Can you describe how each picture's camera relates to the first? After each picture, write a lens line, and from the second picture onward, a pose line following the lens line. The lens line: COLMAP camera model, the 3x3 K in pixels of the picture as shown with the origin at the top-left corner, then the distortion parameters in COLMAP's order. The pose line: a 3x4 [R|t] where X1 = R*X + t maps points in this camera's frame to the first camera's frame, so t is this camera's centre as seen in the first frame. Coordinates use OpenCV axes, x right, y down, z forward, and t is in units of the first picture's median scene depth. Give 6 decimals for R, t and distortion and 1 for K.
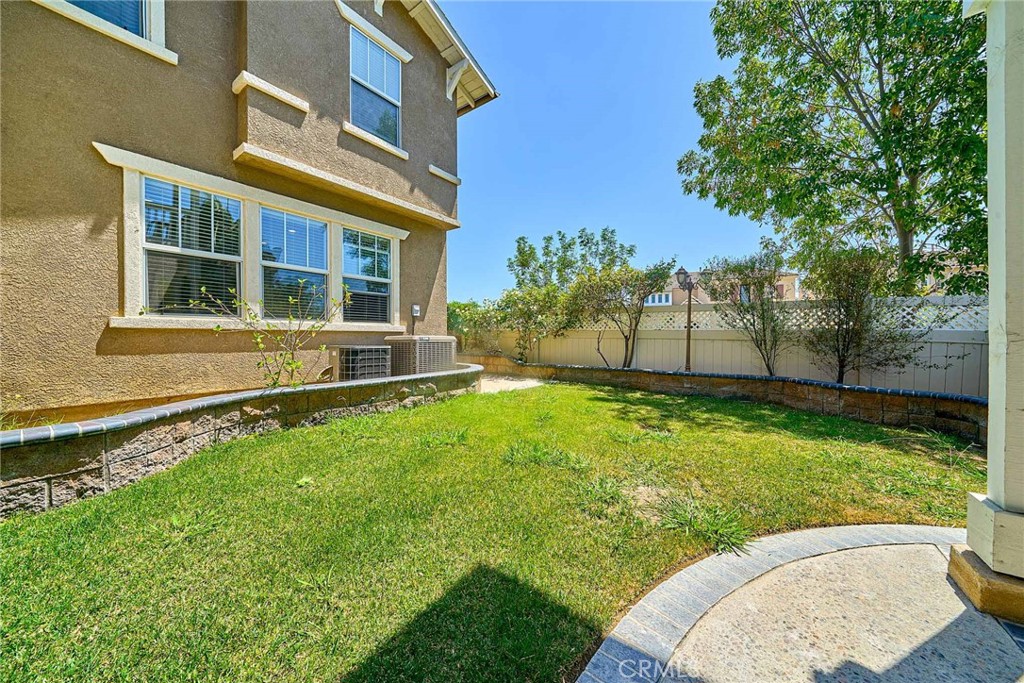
lens RADIAL K [[352.9, 0, 512.0], [0, 352.9, 341.5], [0, 0, 1]] dist [-0.000135, -0.000244]
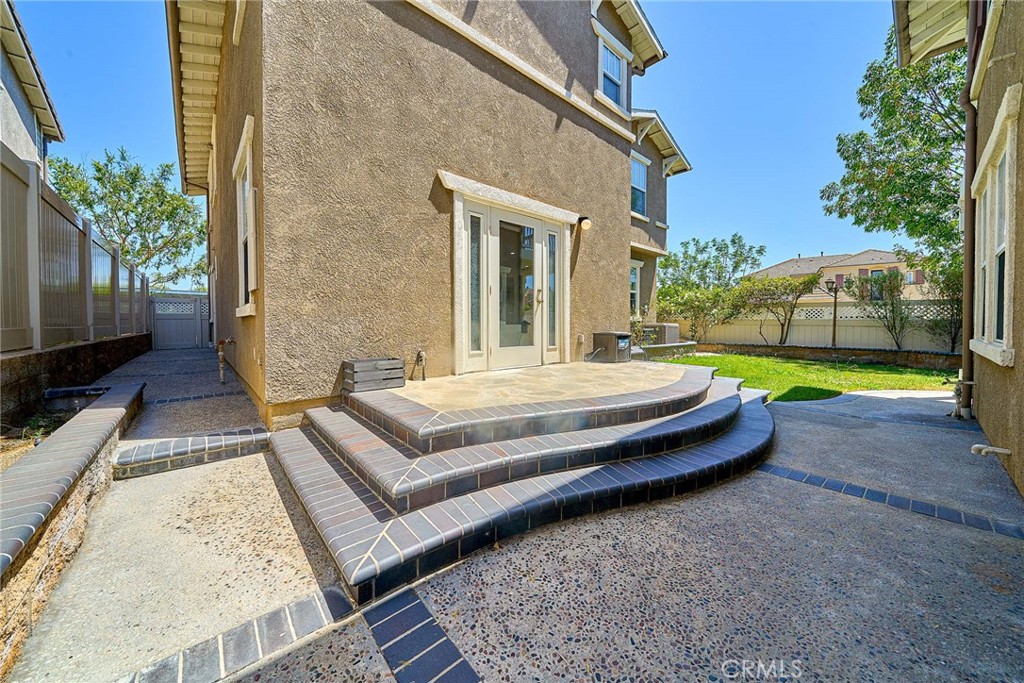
lens RADIAL K [[351.8, 0, 497.8], [0, 351.8, 339.0], [0, 0, 1]] dist [0.000042, -0.006398]
pose [[0.972677, 0.010054, -0.231943, -0.502814], [-0.004146, 0.999655, 0.025944, 0.015971], [0.232124, -0.024273, 0.972383, -0.716780]]
